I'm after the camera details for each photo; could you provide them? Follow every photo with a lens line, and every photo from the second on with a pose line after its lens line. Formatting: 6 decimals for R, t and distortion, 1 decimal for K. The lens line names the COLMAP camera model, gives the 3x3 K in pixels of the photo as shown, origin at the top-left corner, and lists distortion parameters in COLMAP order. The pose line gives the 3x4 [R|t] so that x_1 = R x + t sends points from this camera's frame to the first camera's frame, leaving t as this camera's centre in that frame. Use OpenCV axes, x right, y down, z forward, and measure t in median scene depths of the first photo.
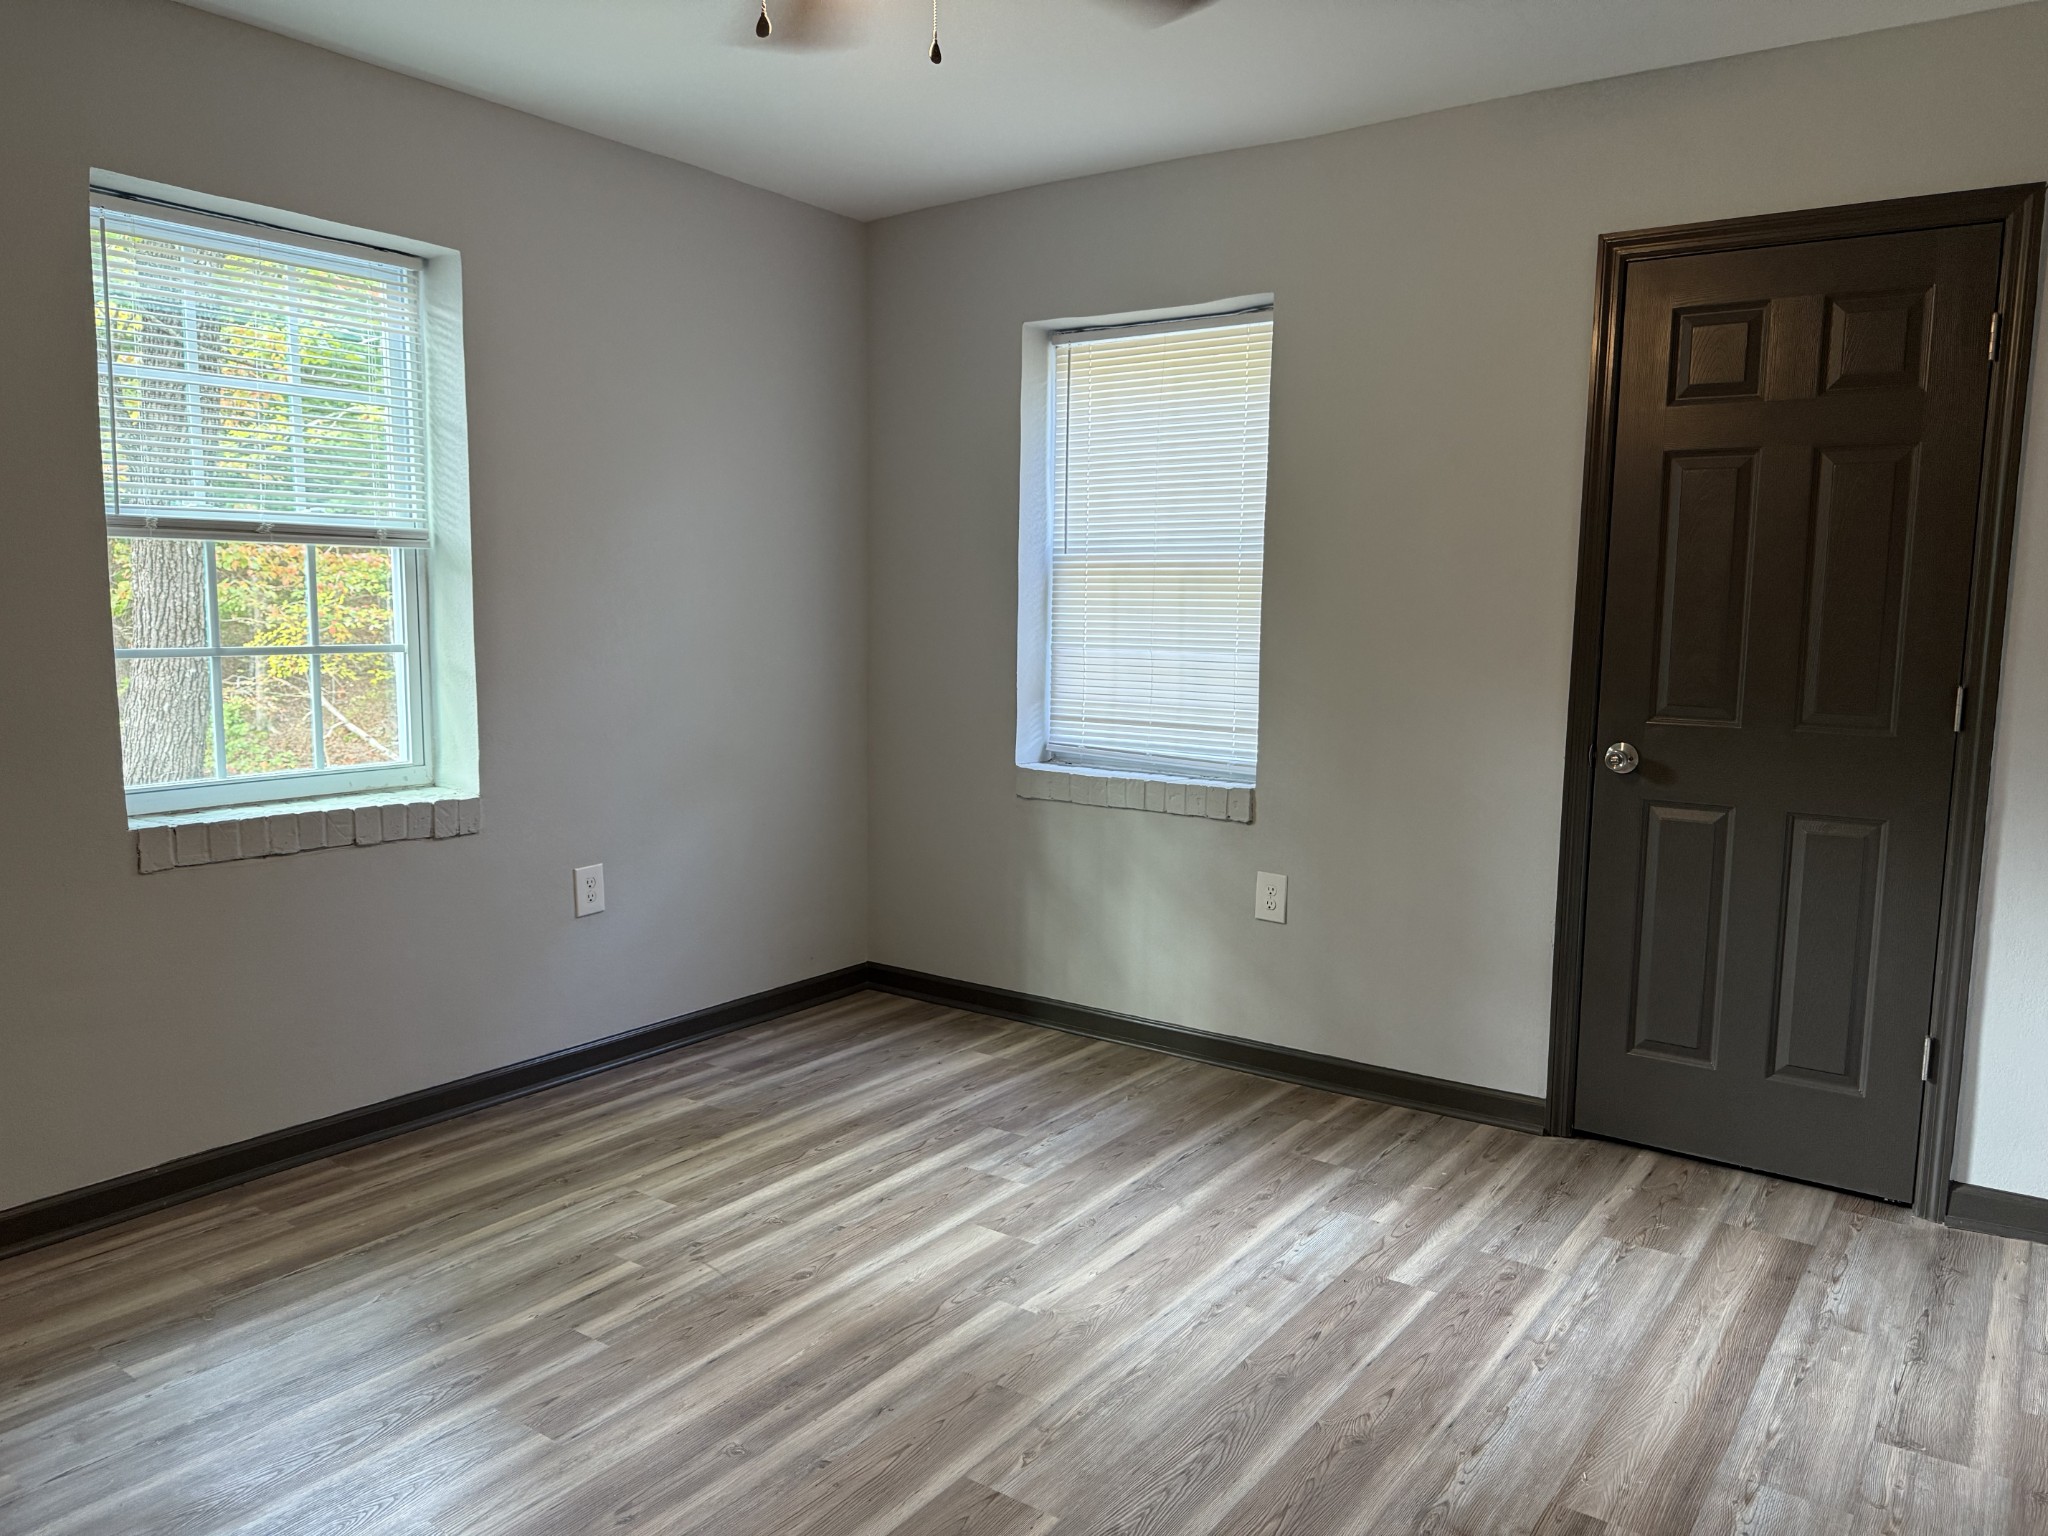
lens RADIAL K [[1432.1, 0, 1024.1], [0, 1432.1, 777.0], [0, 0, 1]] dist [0.059805, -0.094313]
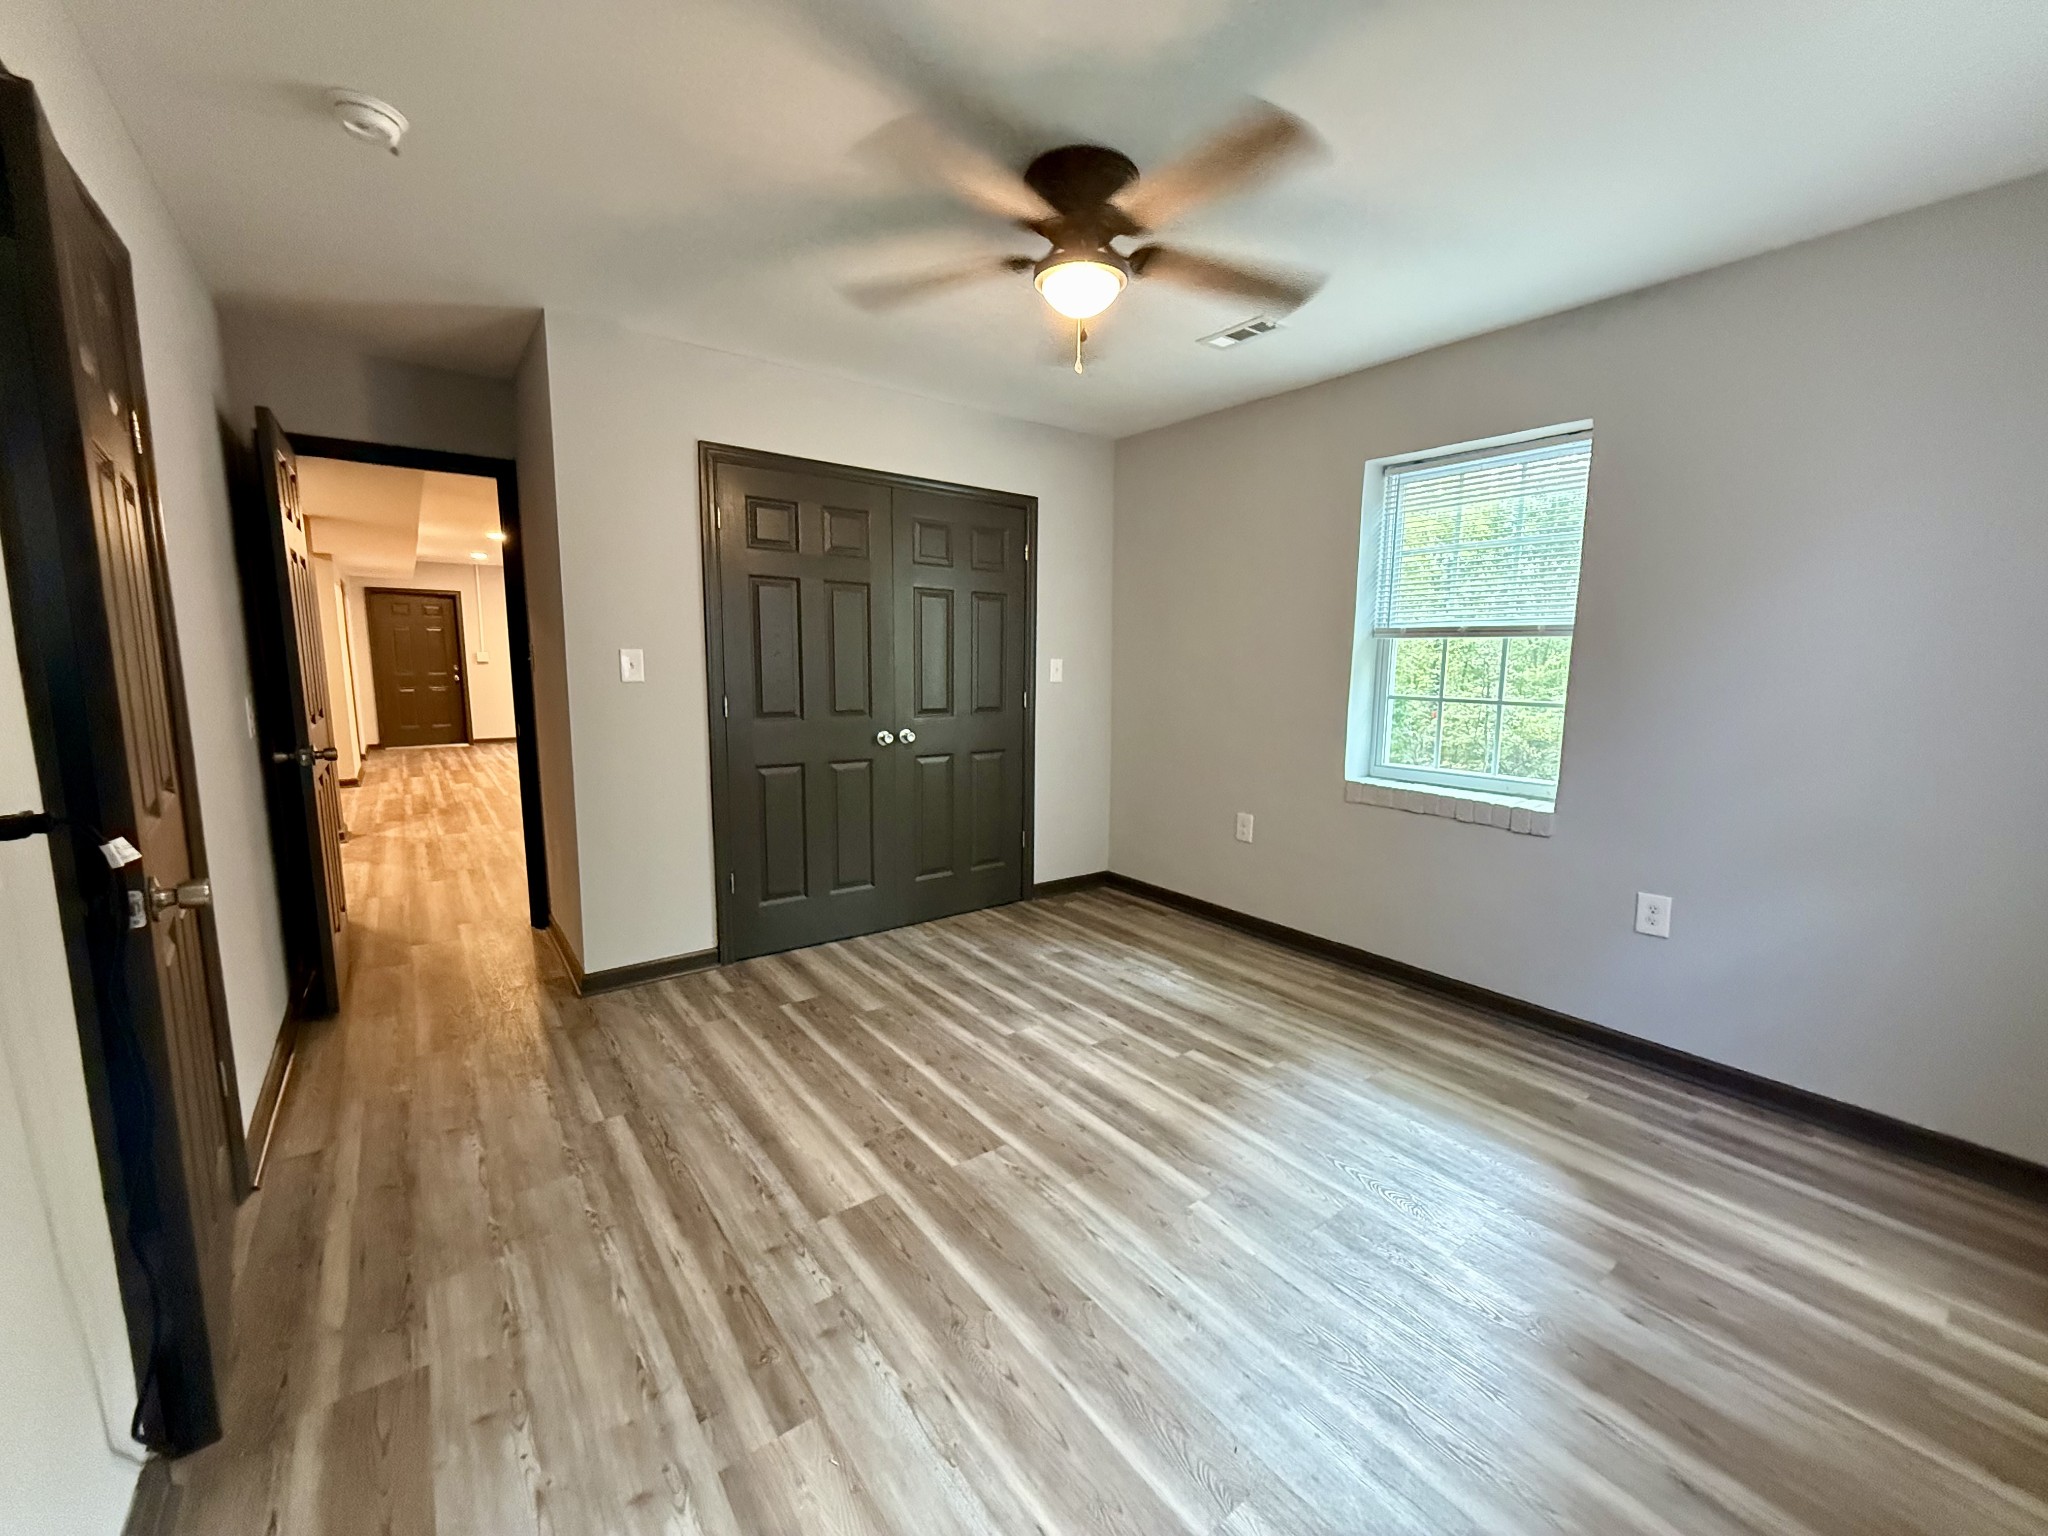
lens RADIAL K [[818.6, 0, 1033.3], [0, 818.6, 769.4], [0, 0, 1]] dist [-0.000197, -0.000309]
pose [[-0.282426, 0.116908, -0.952139, 0.627596], [-0.133426, 0.978111, 0.159674, -0.105026], [0.949965, 0.172136, -0.260646, 0.873316]]
